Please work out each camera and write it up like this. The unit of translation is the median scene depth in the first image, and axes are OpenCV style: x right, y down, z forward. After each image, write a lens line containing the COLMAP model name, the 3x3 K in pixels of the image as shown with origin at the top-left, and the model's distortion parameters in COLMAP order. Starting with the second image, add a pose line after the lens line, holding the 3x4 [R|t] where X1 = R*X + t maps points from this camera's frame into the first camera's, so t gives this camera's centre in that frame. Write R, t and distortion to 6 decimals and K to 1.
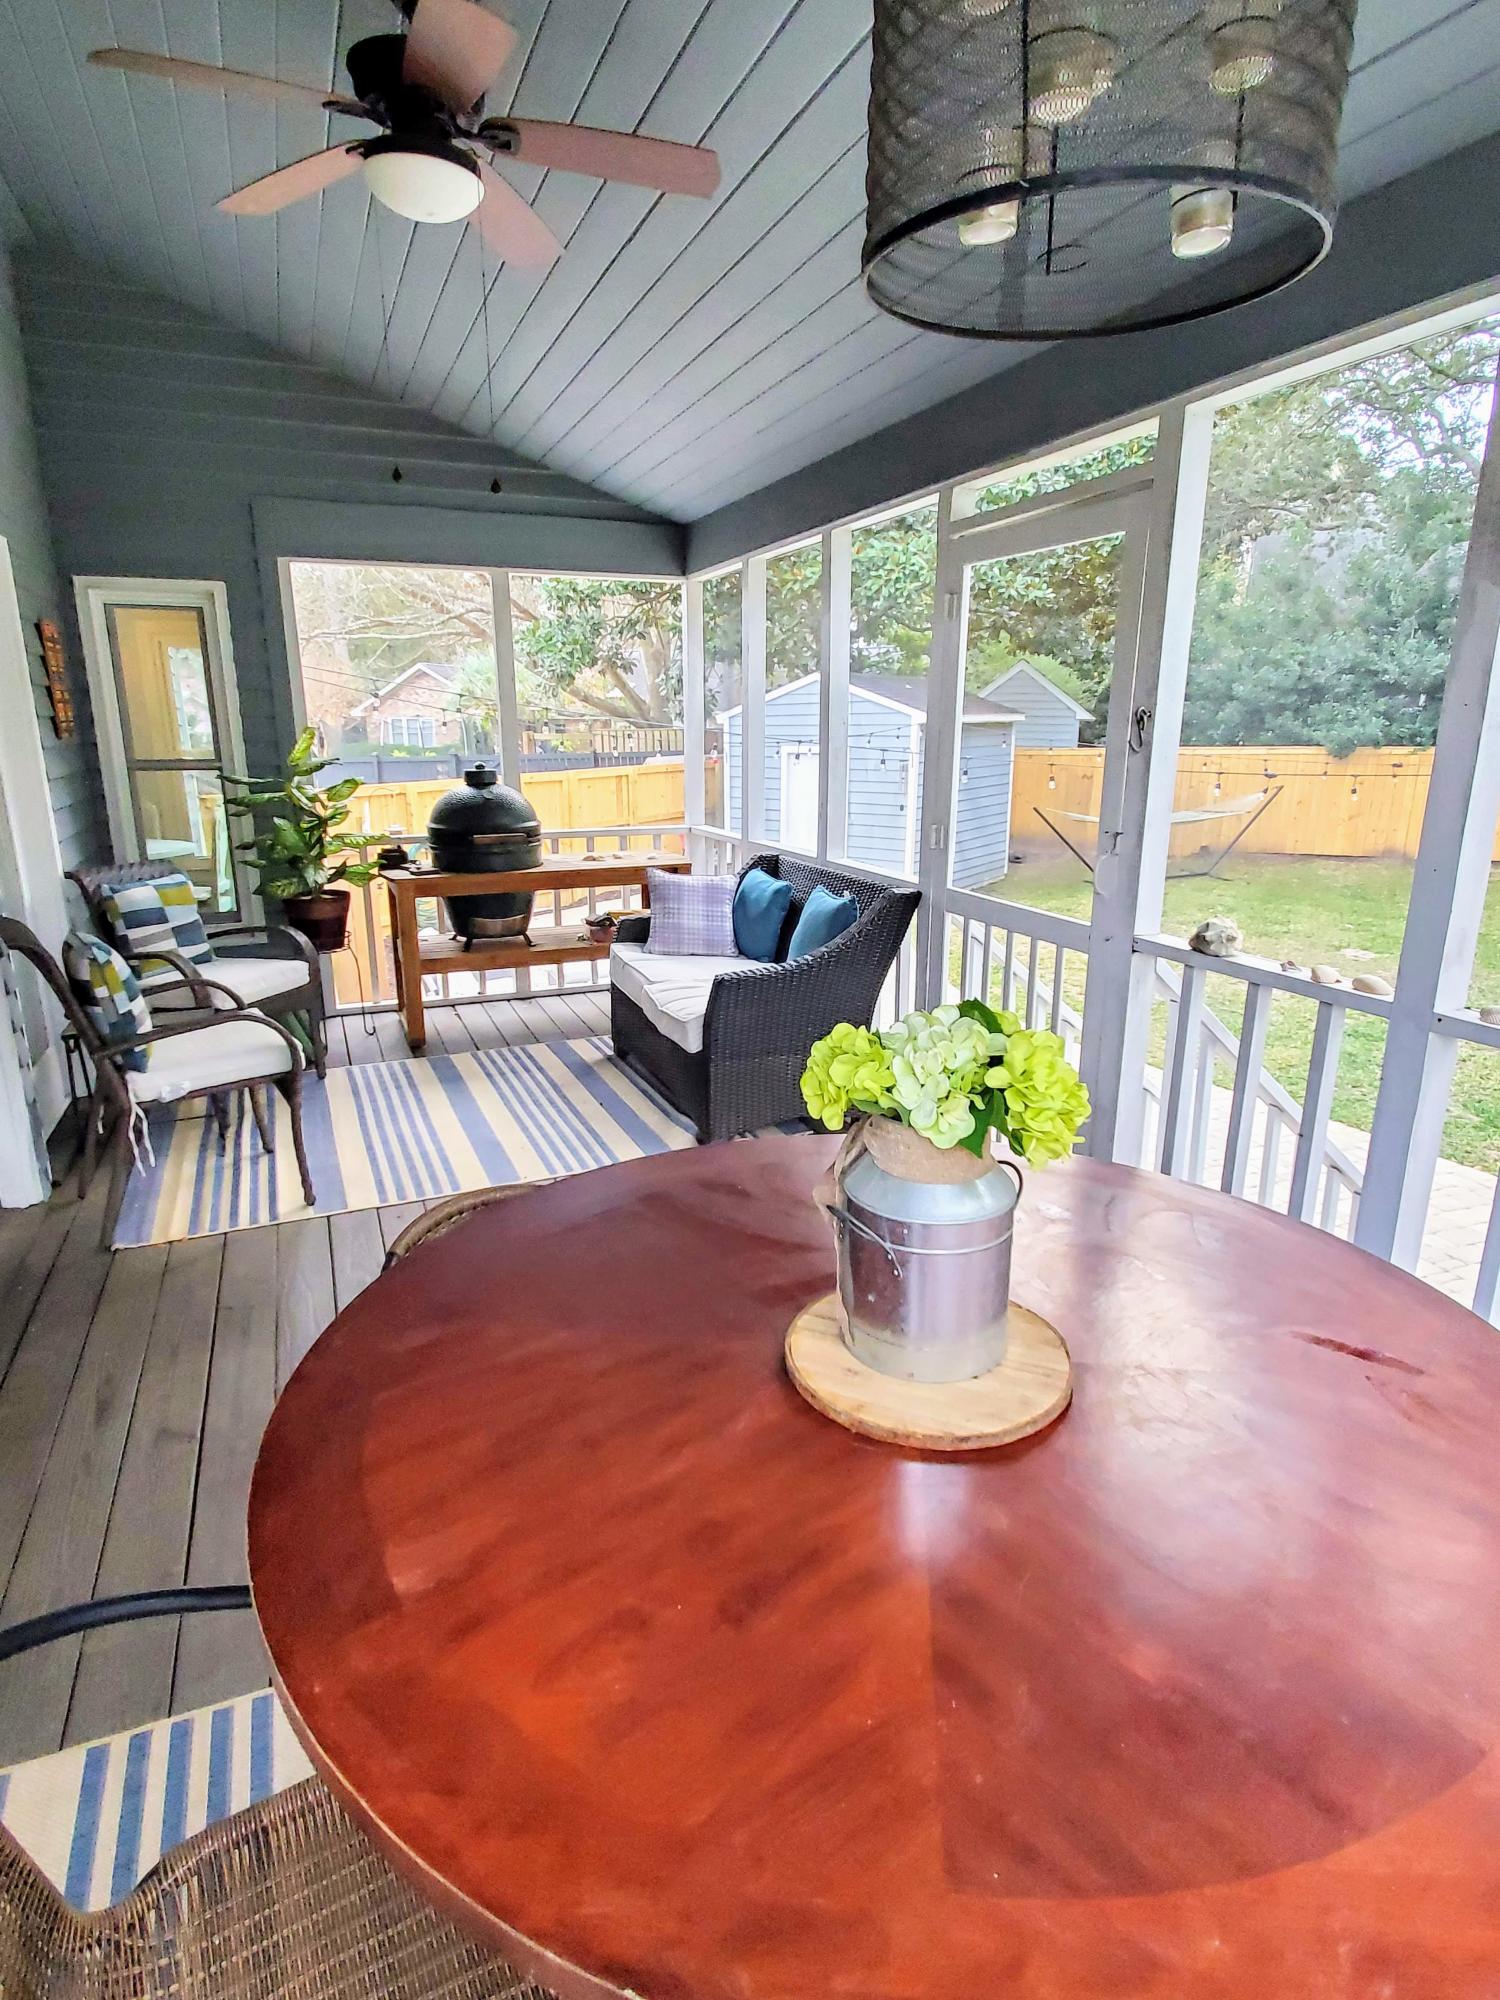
lens RADIAL K [[1073.3, 0, 743.6], [0, 1073.3, 1023.7], [0, 0, 1]] dist [0.003474, 0.000860]
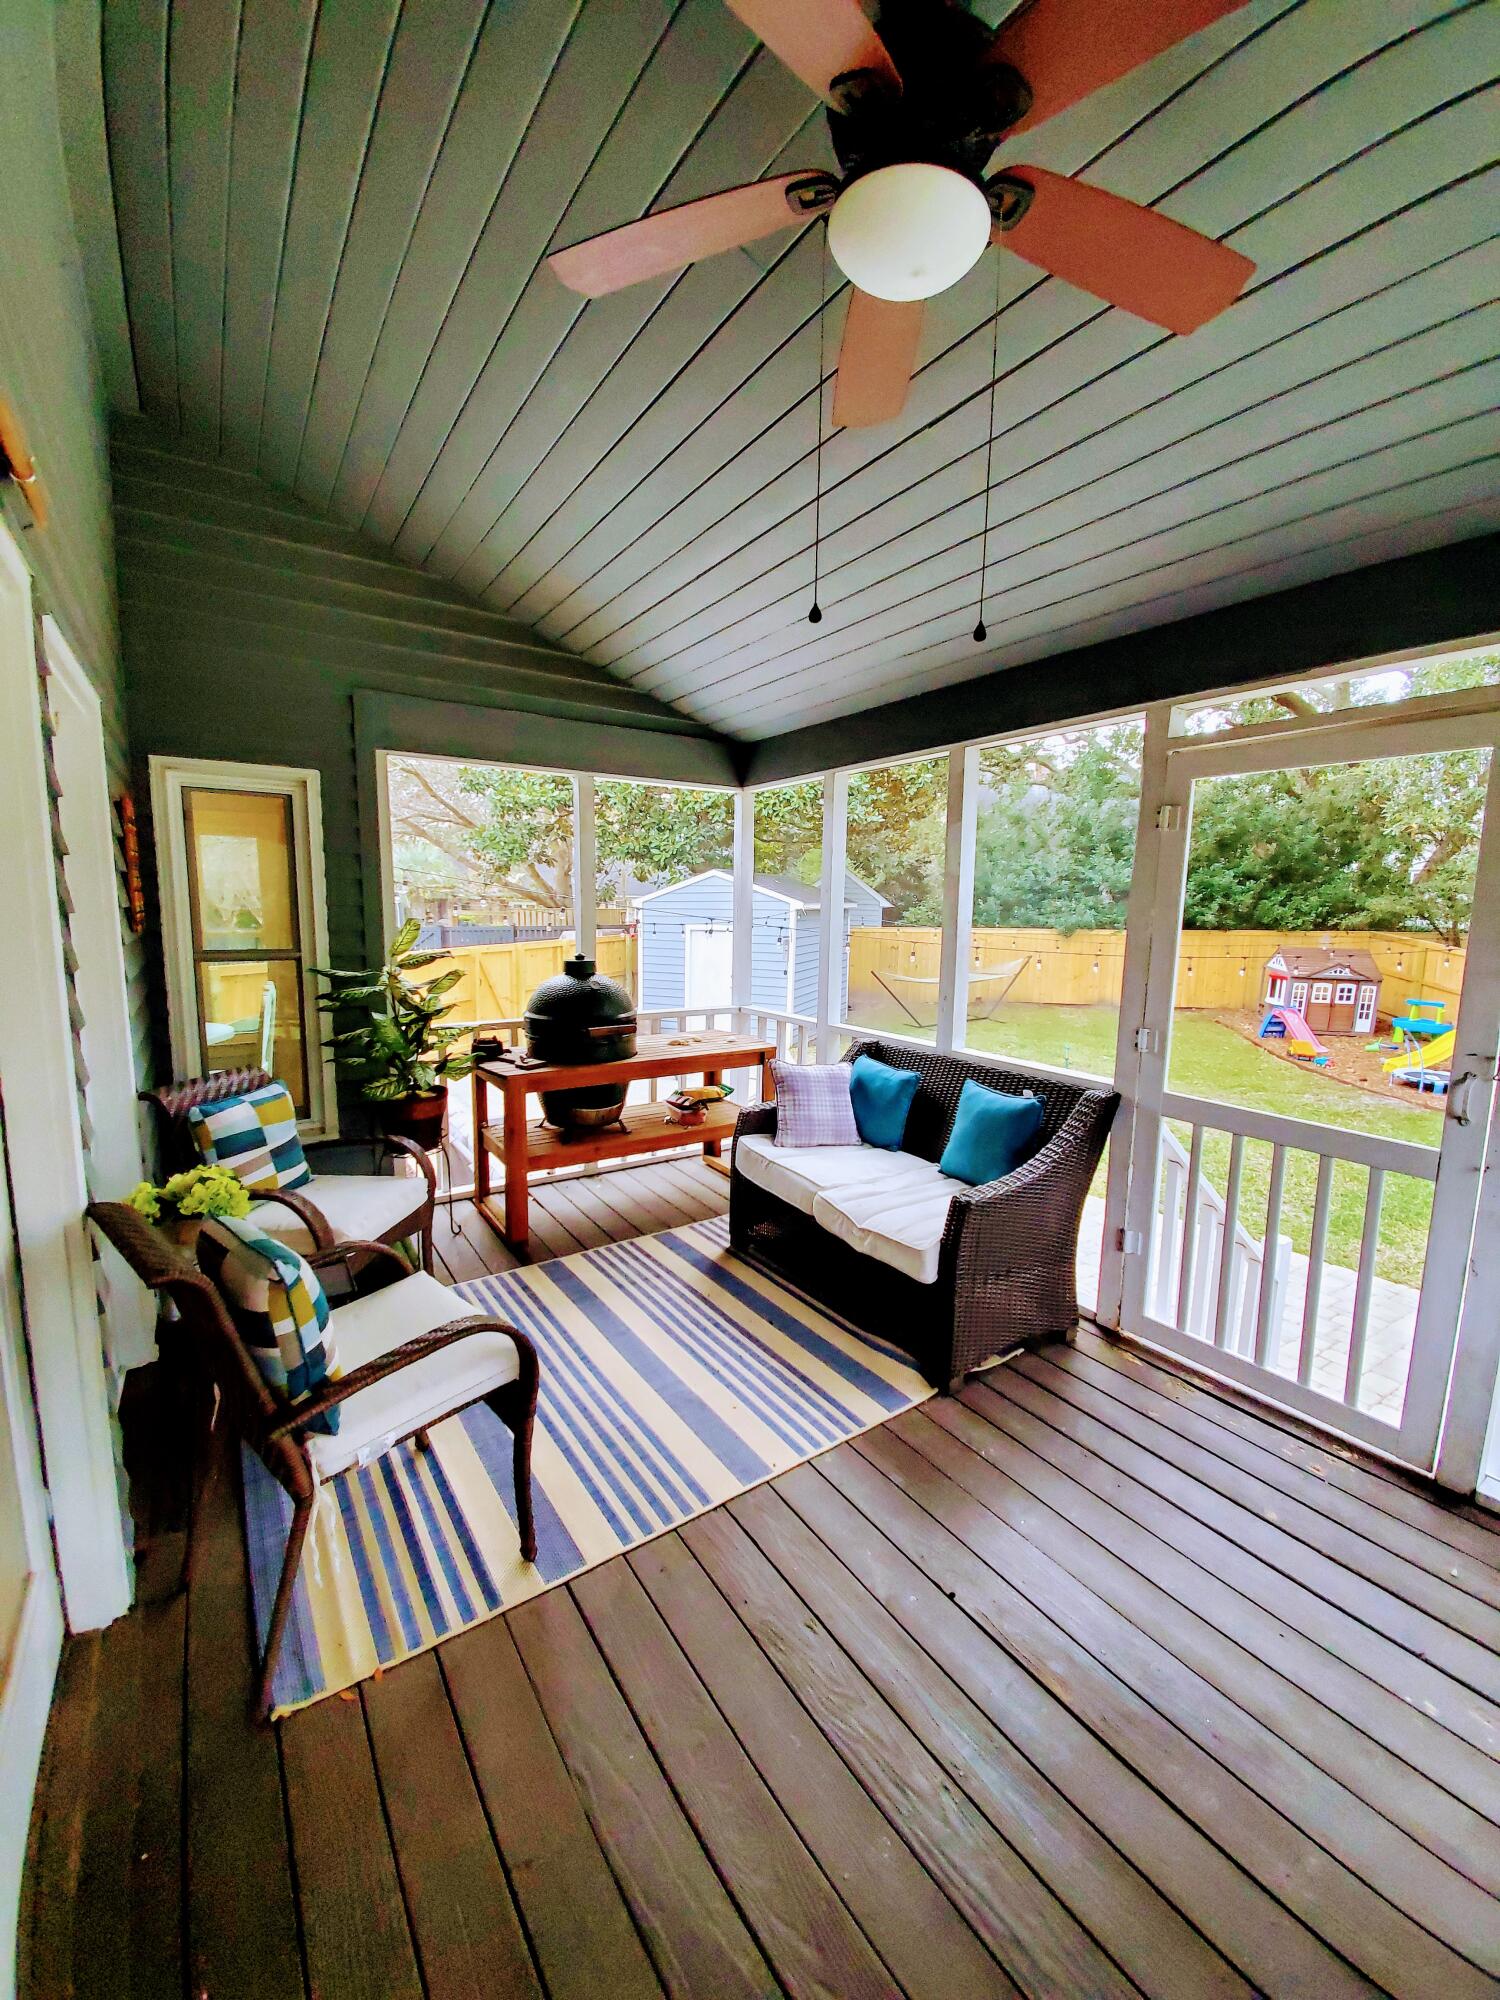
lens RADIAL K [[801.8, 0, 764.0], [0, 801.8, 1018.3], [0, 0, 1]] dist [0.001482, 0.000052]
pose [[0.981078, -0.010919, 0.193303, -0.226979], [0.036323, 0.991061, -0.128367, -0.081716], [-0.190174, 0.132959, 0.972705, 0.247224]]
